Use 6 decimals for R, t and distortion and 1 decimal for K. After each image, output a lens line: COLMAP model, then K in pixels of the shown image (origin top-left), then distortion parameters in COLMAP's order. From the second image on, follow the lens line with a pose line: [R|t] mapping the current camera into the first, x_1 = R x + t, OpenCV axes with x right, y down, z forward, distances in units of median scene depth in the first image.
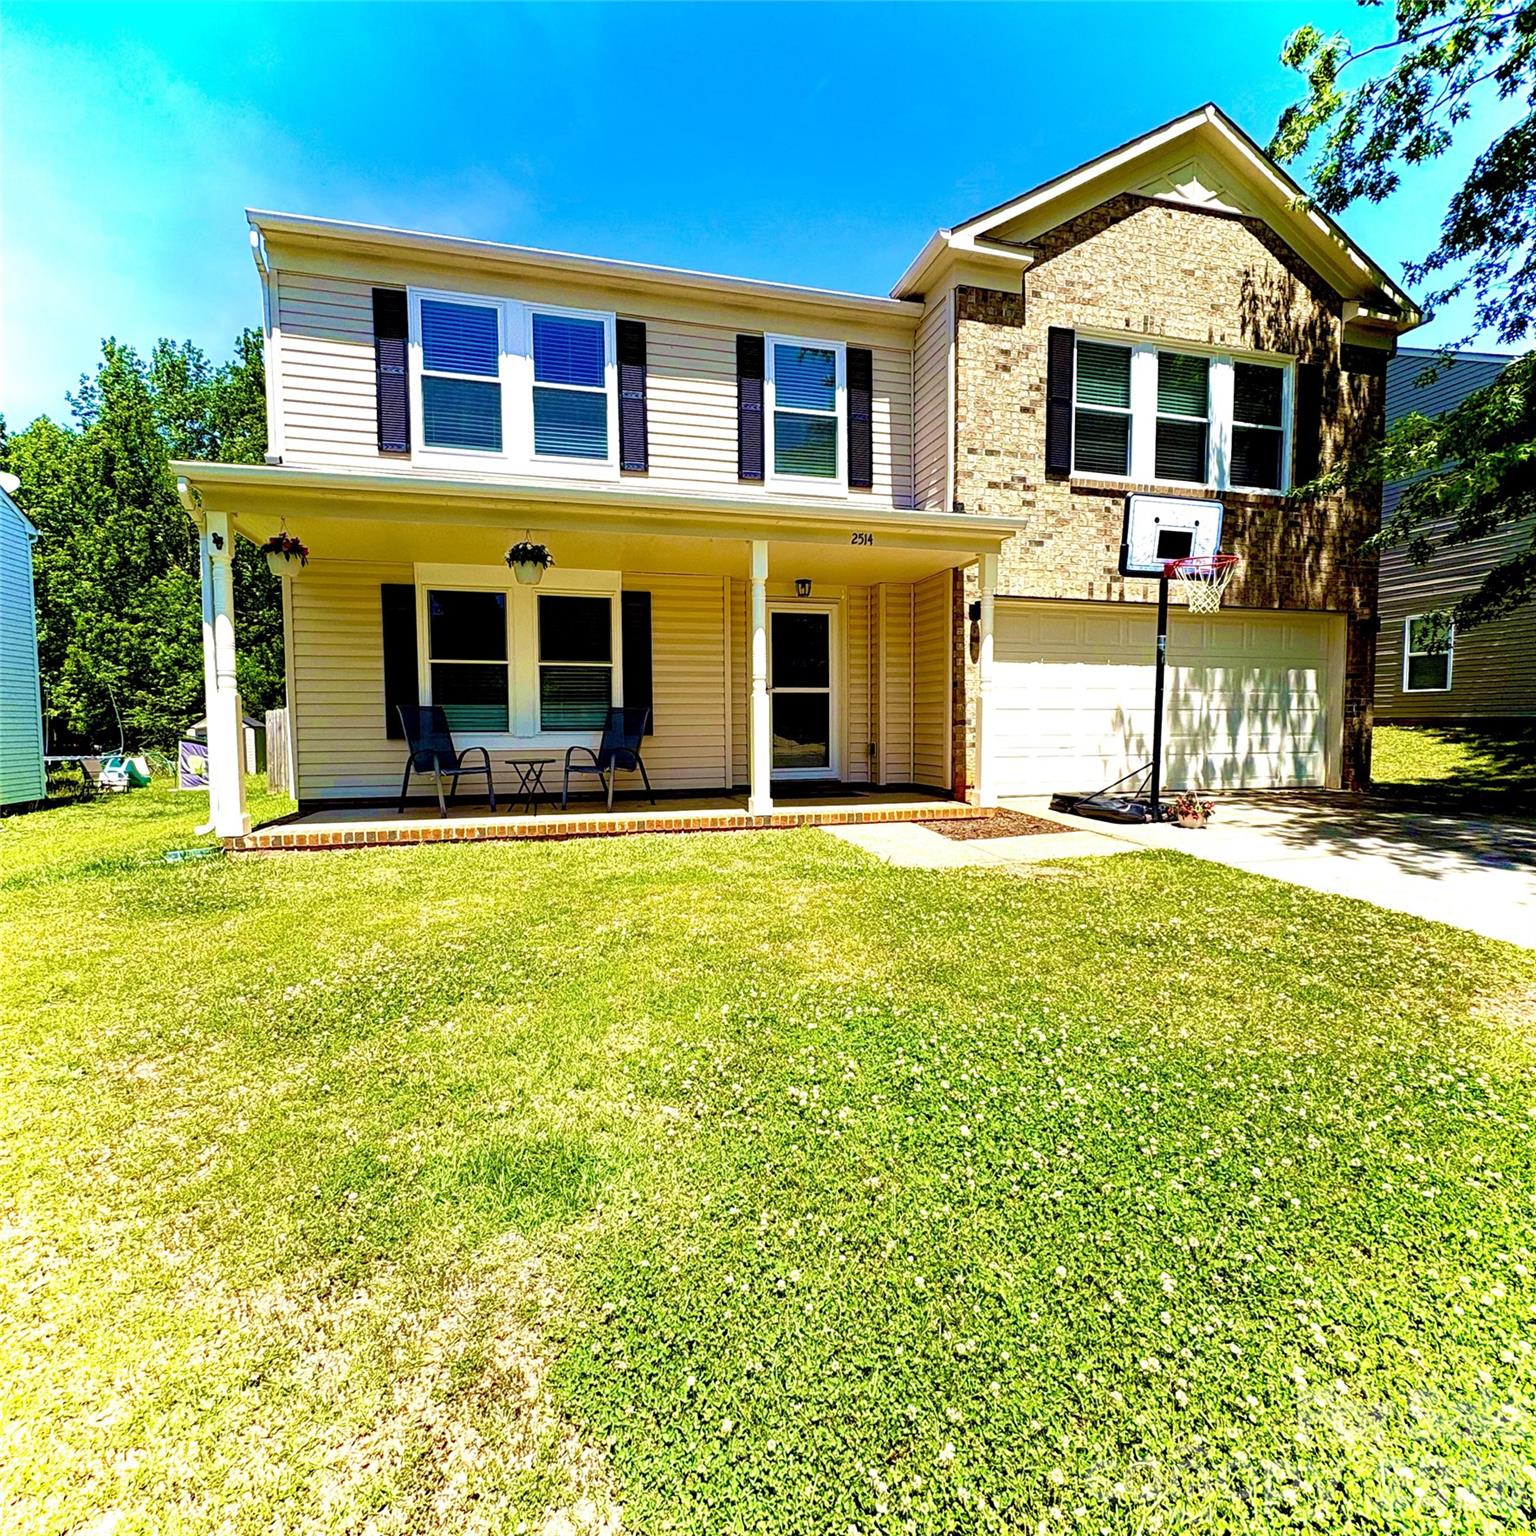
lens RADIAL K [[819.7, 0, 768.7], [0, 819.7, 768.2], [0, 0, 1]] dist [-0.018065, 0.015098]
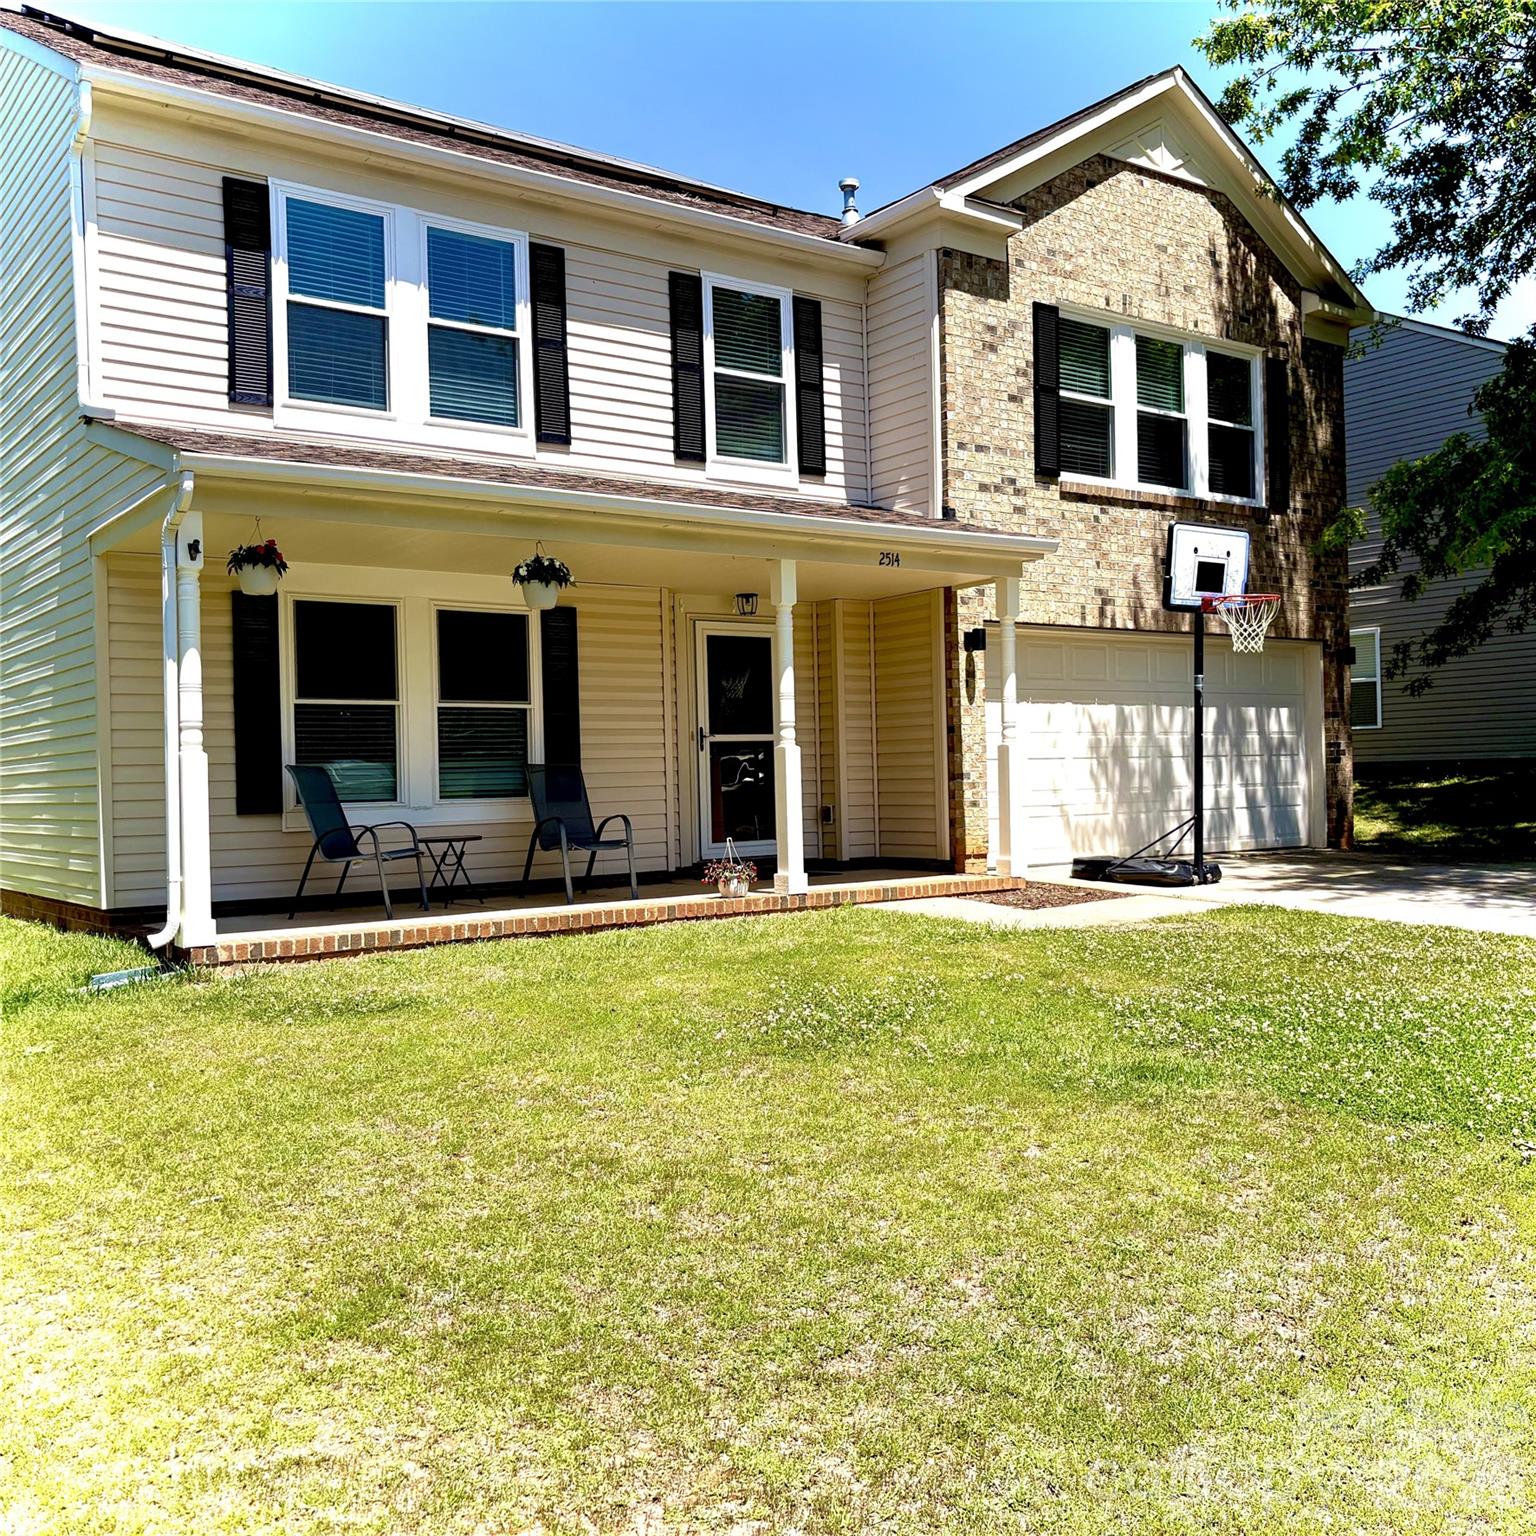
lens RADIAL K [[1546.9, 0, 768.2], [0, 1546.9, 776.7], [0, 0, 1]] dist [0.009653, 0.000000]
pose [[0.933162, -0.017259, 0.359041, -0.489821], [0.039261, 0.997764, -0.054080, 0.019437], [-0.357305, 0.064562, 0.931754, -0.351660]]
